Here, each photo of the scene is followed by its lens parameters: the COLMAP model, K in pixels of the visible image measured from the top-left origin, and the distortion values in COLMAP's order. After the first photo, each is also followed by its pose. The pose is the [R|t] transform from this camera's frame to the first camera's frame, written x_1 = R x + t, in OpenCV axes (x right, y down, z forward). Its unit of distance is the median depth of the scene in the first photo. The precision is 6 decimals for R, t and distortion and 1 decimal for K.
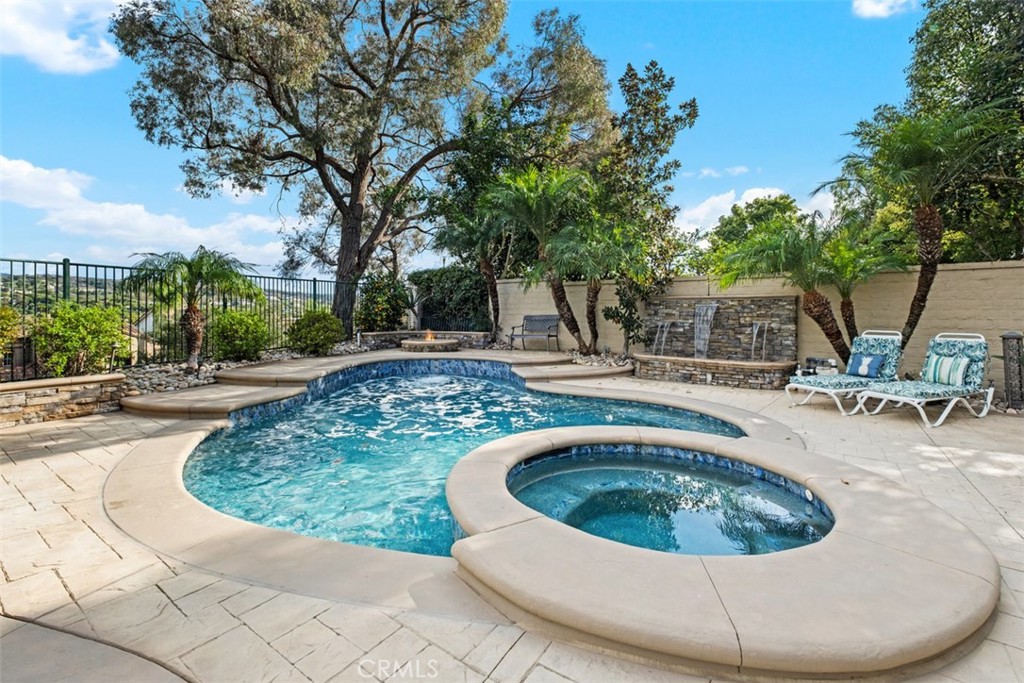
lens RADIAL K [[442.5, 0, 511.9], [0, 442.5, 337.2], [0, 0, 1]] dist [-0.000492, -0.000562]
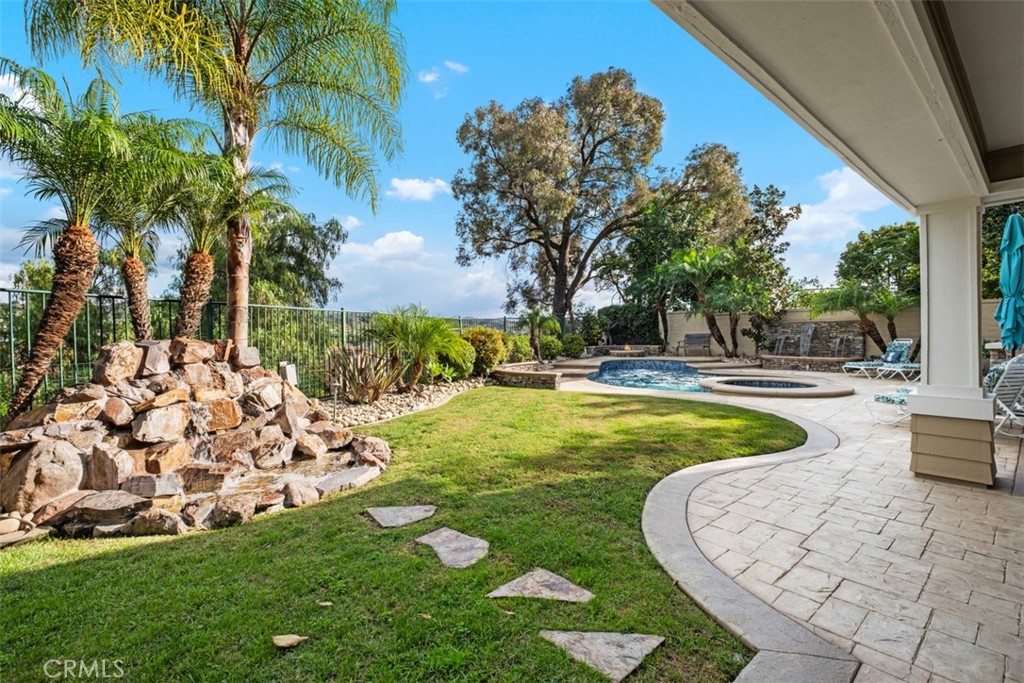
lens RADIAL K [[442.5, 0, 511.1], [0, 442.5, 351.7], [0, 0, 1]] dist [-0.000492, -0.000562]
pose [[0.967229, -0.012094, -0.253619, -0.216327], [0.009677, 0.999895, -0.010775, 0.030060], [0.253722, 0.007968, 0.967244, -0.858980]]
